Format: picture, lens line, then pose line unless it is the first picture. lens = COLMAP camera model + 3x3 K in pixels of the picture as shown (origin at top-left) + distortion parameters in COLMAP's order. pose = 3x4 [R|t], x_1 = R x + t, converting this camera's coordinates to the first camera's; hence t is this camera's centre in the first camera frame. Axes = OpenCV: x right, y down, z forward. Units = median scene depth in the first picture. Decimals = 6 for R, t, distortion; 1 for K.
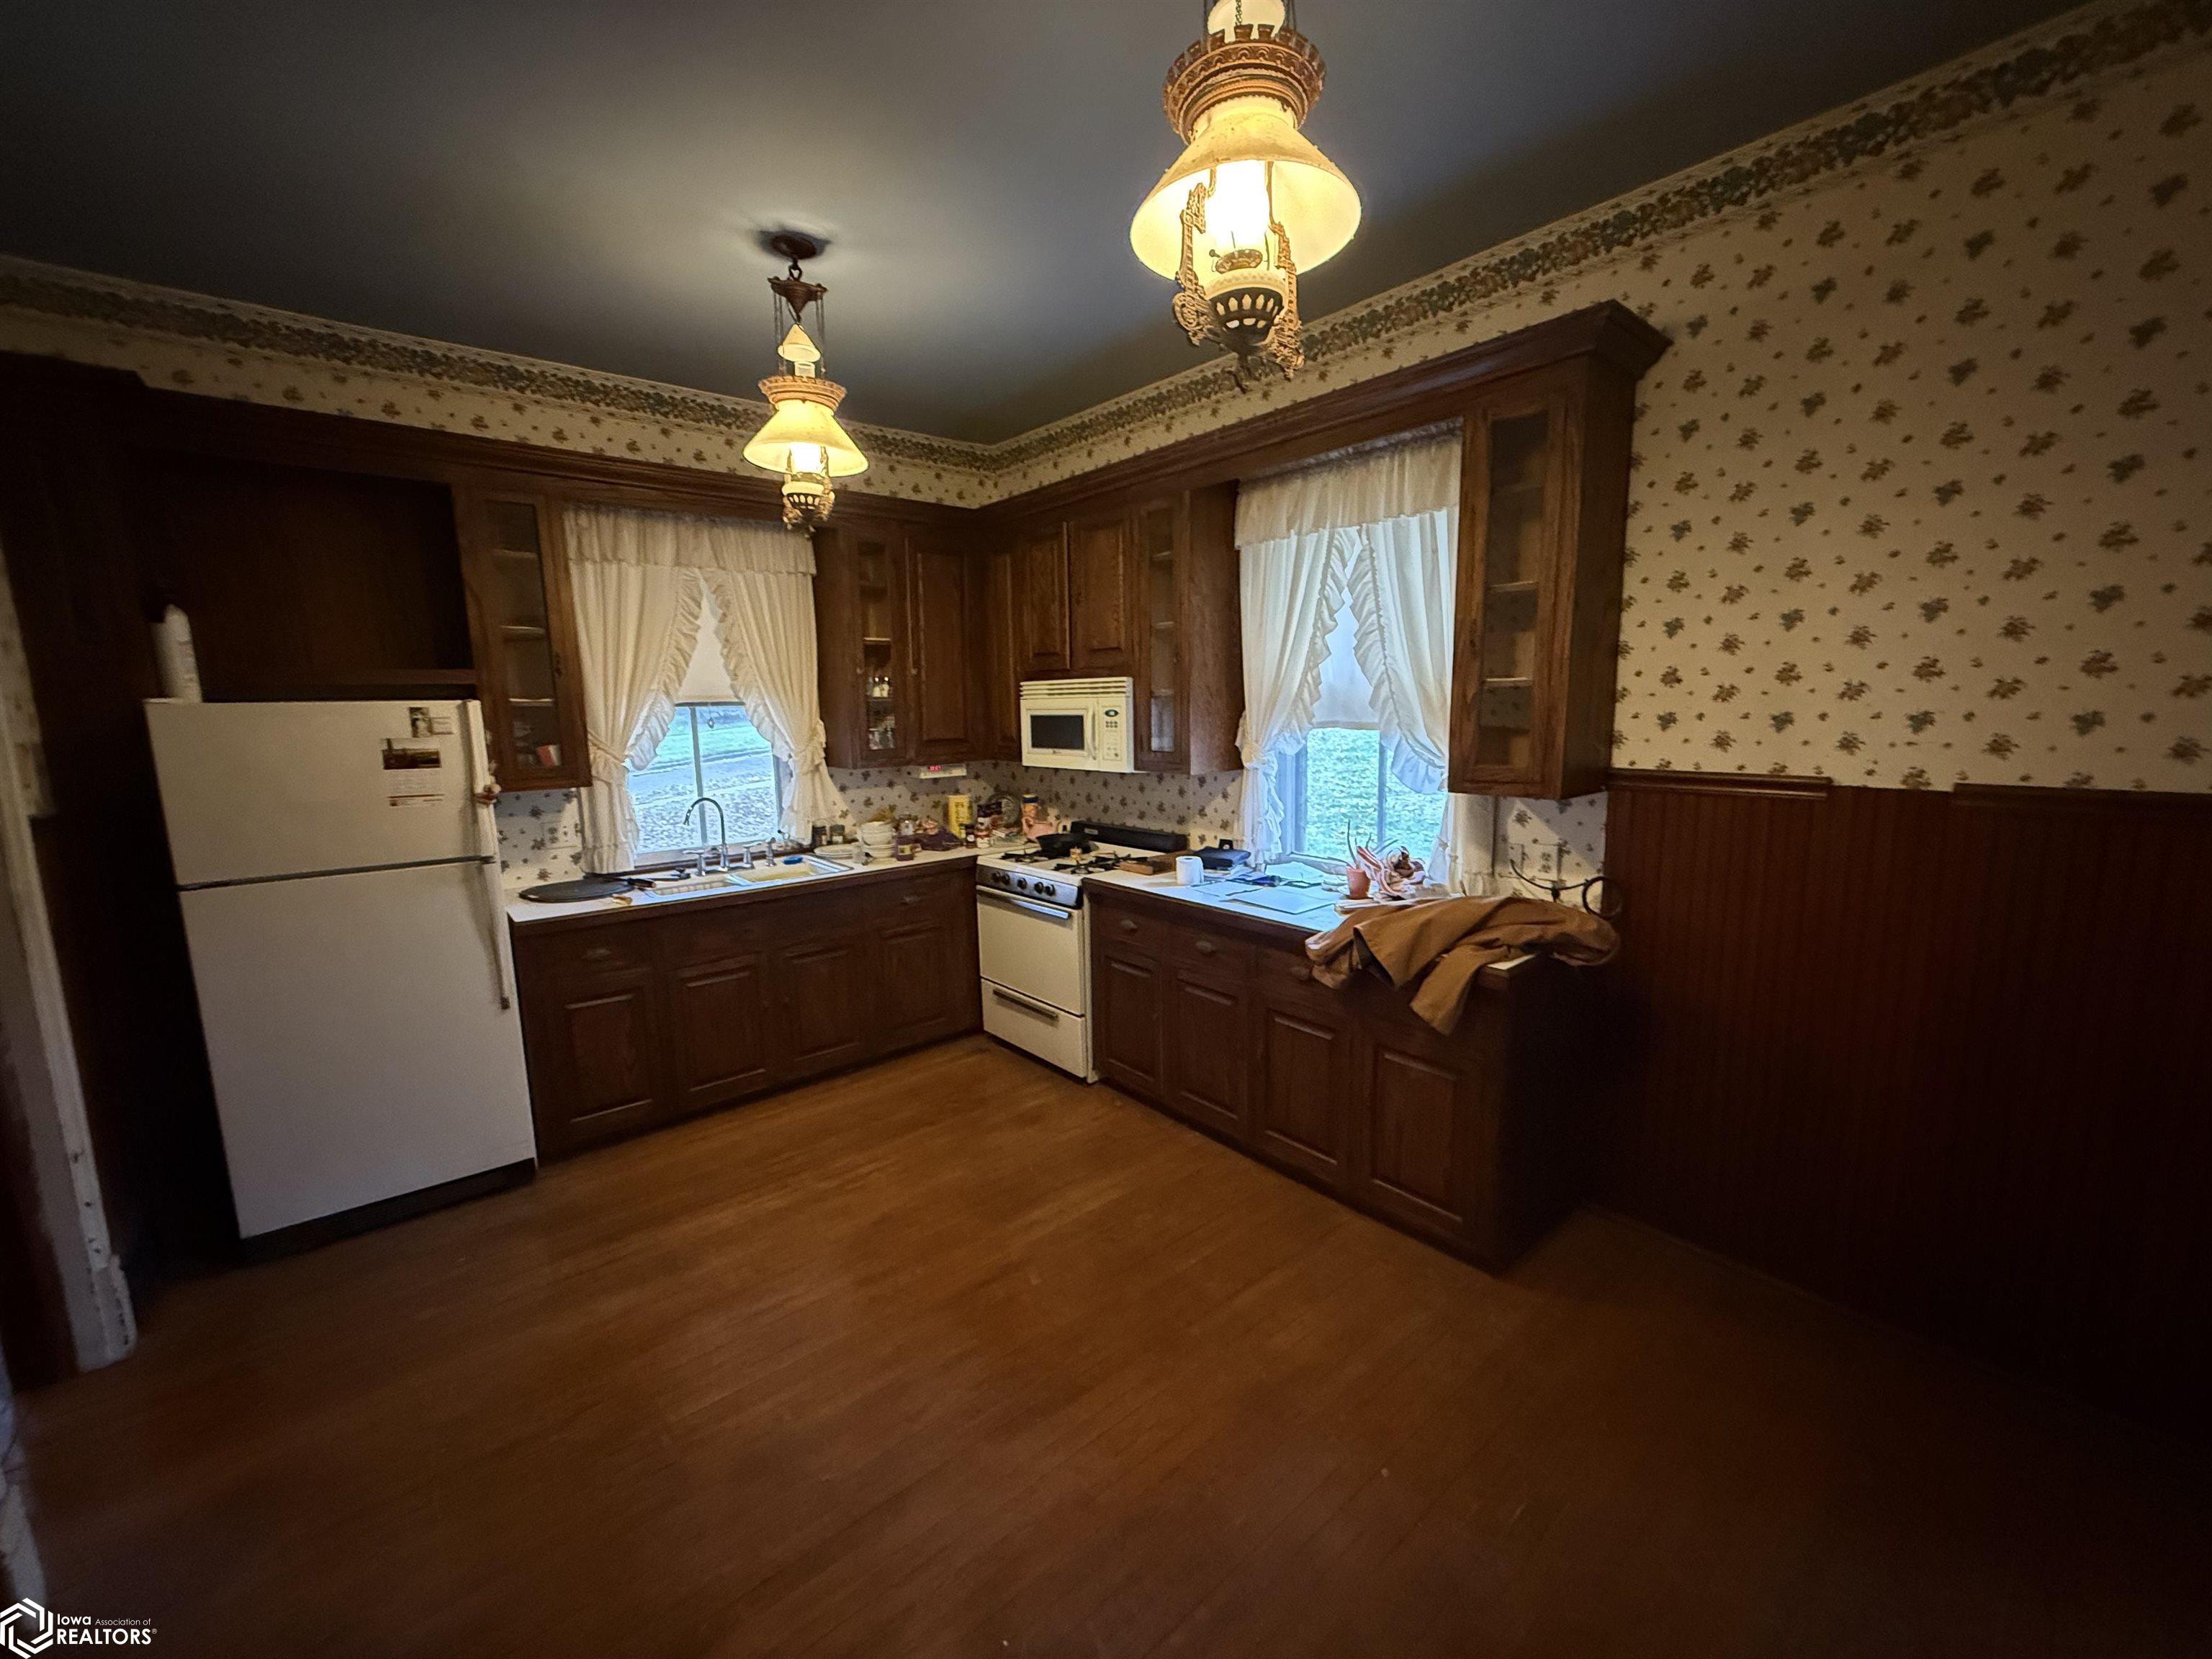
lens RADIAL K [[896.7, 0, 1100.6], [0, 896.7, 834.2], [0, 0, 1]] dist [0.007398, -0.002774]
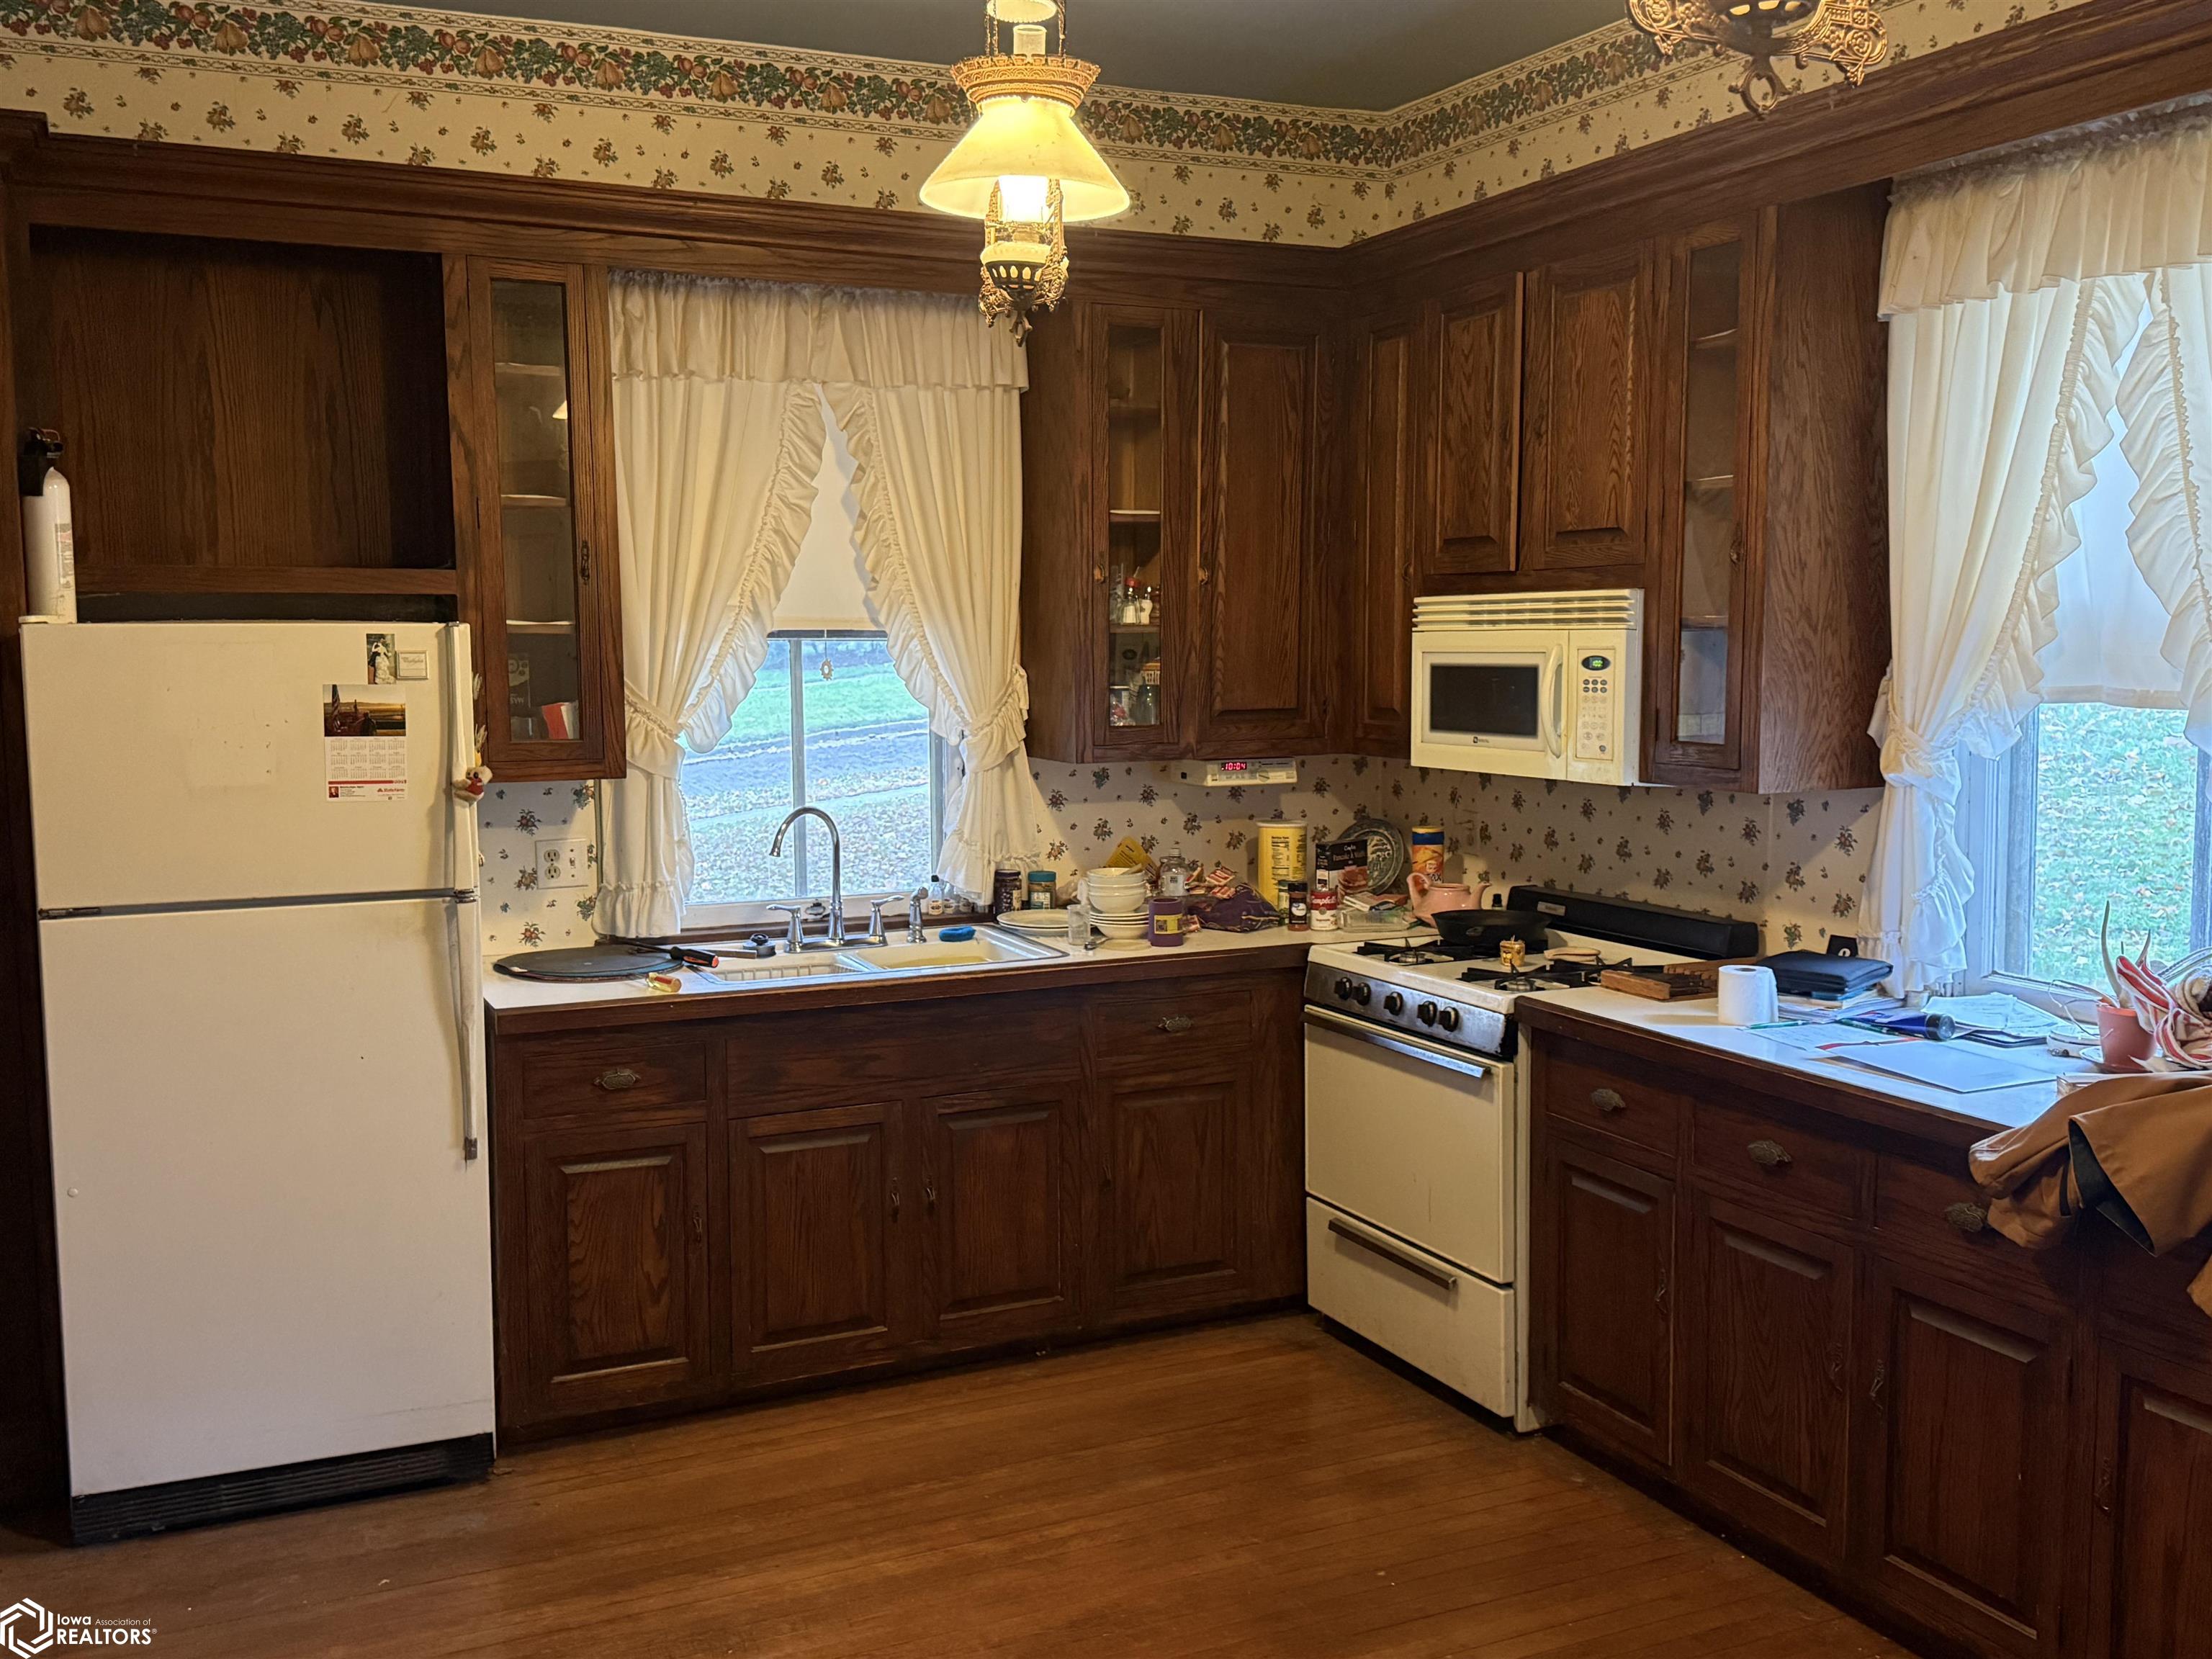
lens RADIAL K [[2062.8, 0, 1102.2], [0, 2062.8, 834.6], [0, 0, 1]] dist [0.145772, -0.263329]
pose [[0.966597, 0.038568, -0.253383, 0.044604], [-0.050386, 0.997916, -0.040318, 0.017215], [0.251300, 0.051738, 0.966525, -0.155987]]
